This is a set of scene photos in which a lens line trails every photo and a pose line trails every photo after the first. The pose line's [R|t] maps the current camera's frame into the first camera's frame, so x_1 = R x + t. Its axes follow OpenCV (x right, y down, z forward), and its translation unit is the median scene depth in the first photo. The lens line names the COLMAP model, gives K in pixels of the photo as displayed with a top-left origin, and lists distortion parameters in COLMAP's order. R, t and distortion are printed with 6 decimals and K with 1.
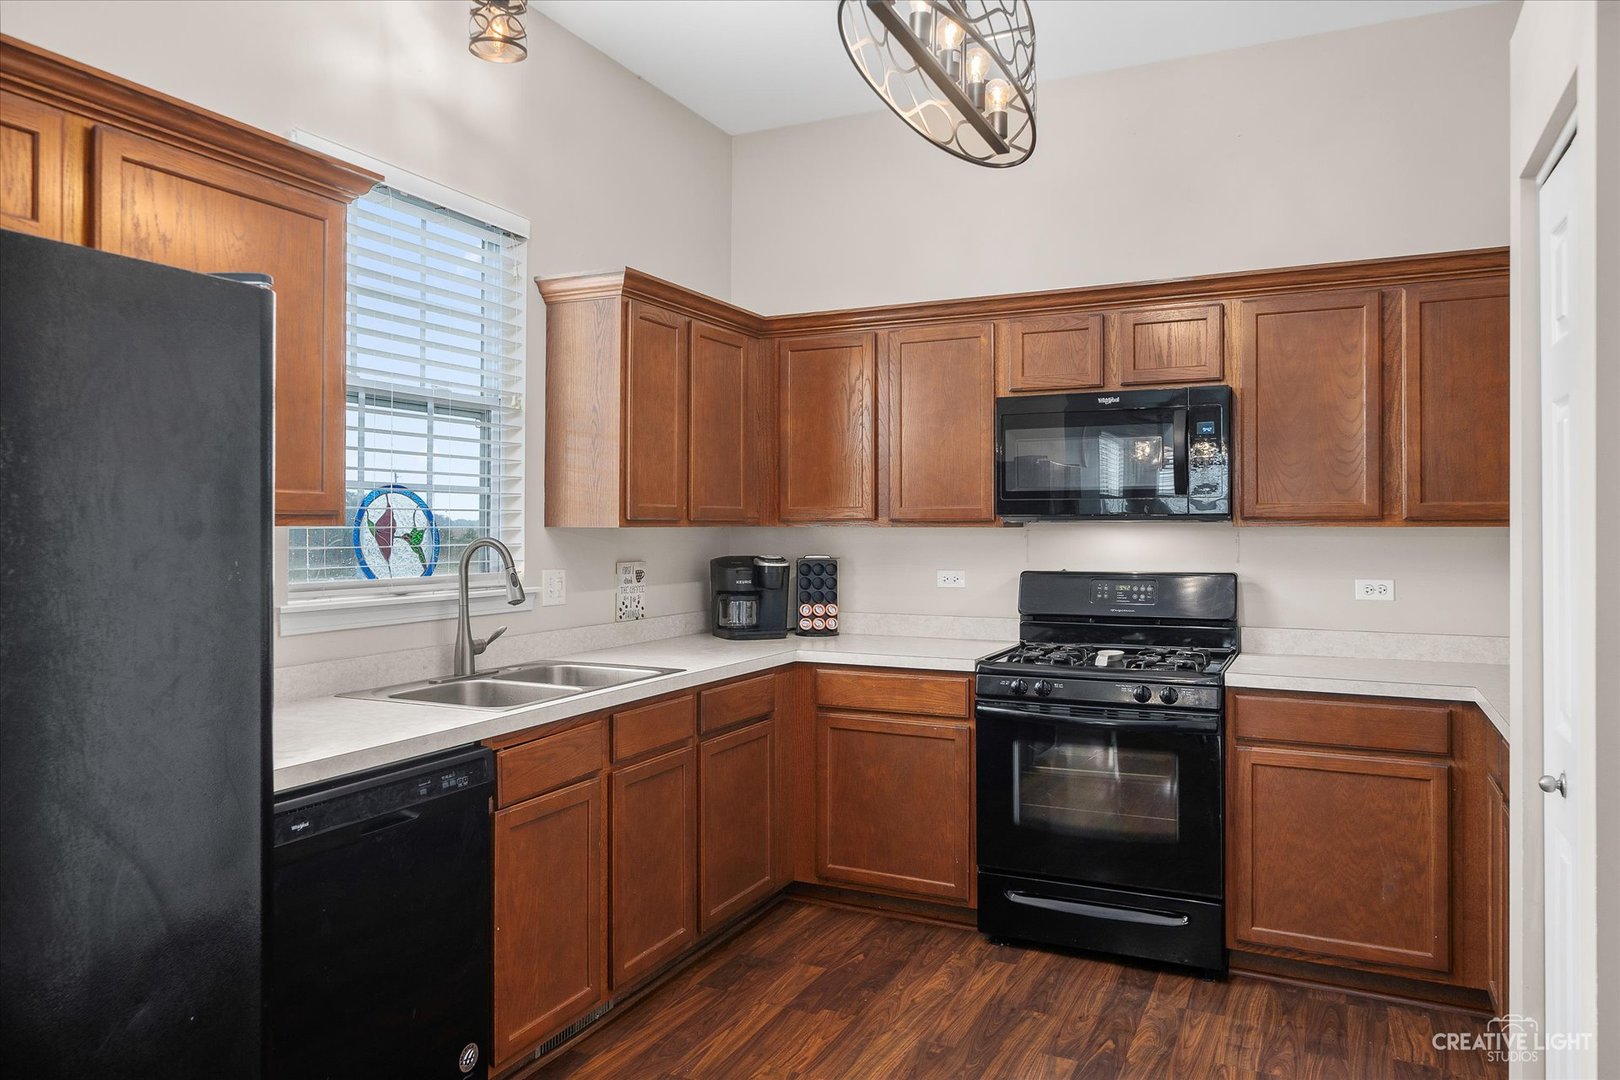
lens RADIAL K [[1086.2, 0, 810.0], [0, 1086.2, 540.0], [0, 0, 1]] dist [0.000791, 0.000824]
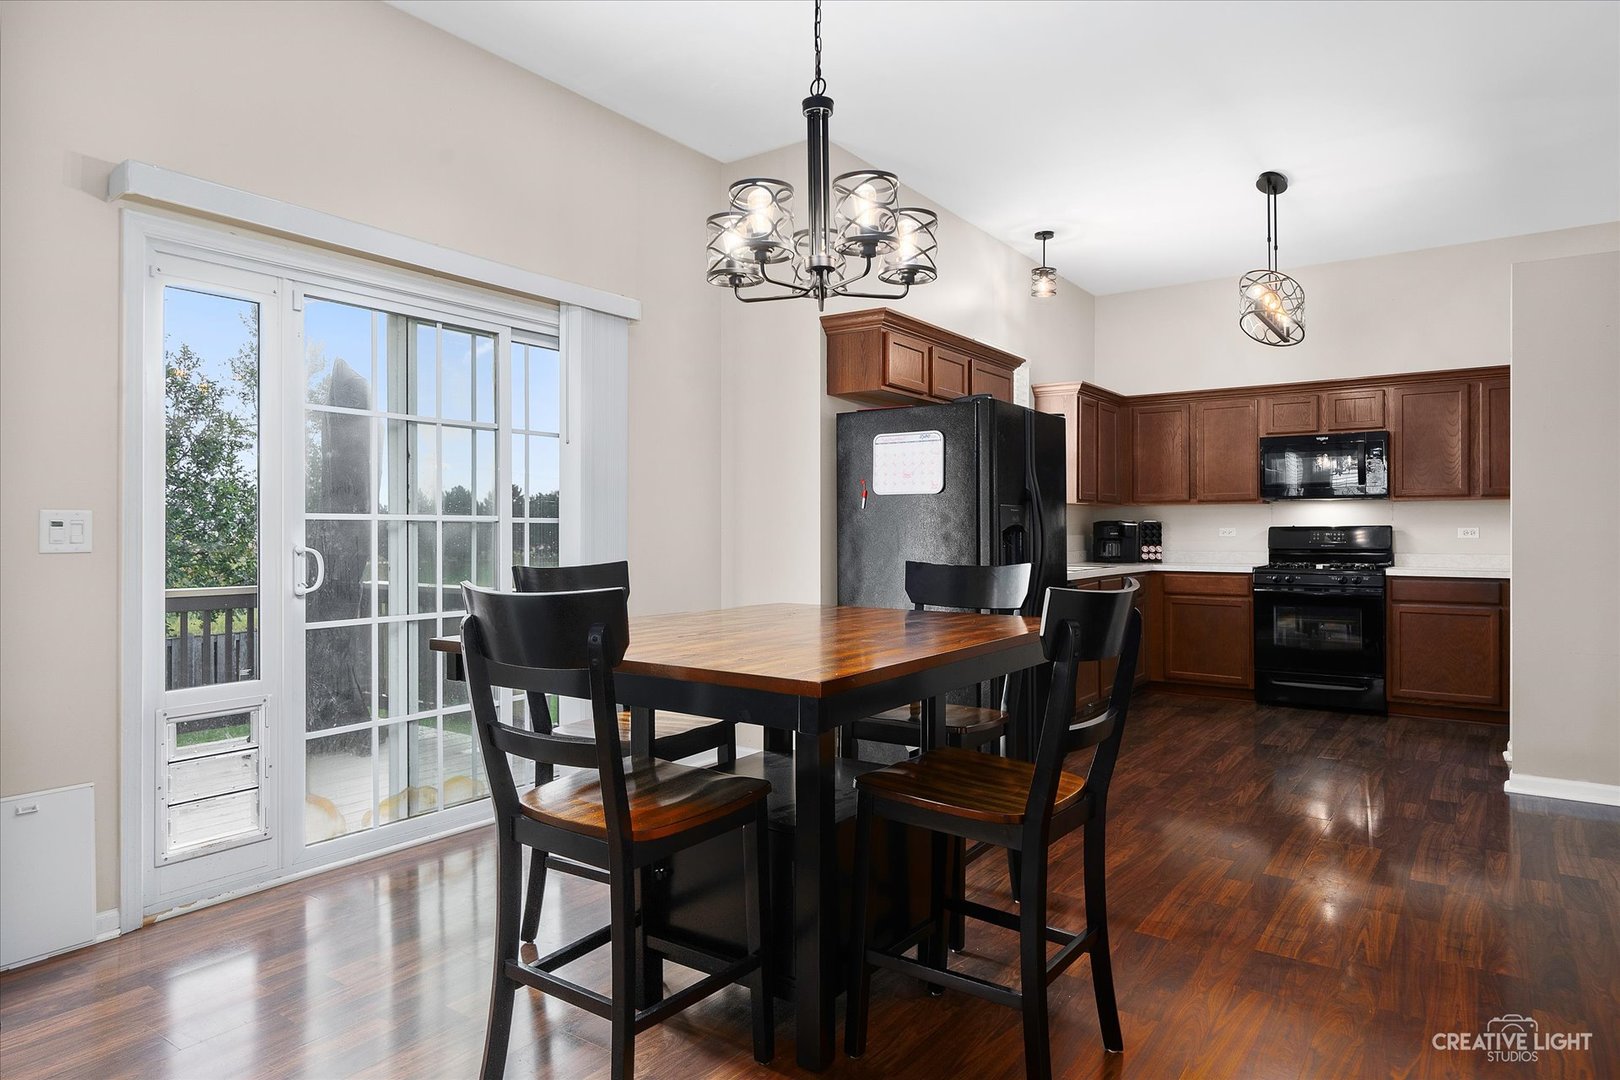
lens RADIAL K [[952.4, 0, 810.0], [0, 952.4, 540.0], [0, 0, 1]] dist [-0.000799, -0.000568]
pose [[0.985119, -0.000051, -0.171876, -0.351175], [-0.000345, 0.999997, -0.002276, 0.062622], [0.171876, 0.002301, 0.985116, -0.885872]]
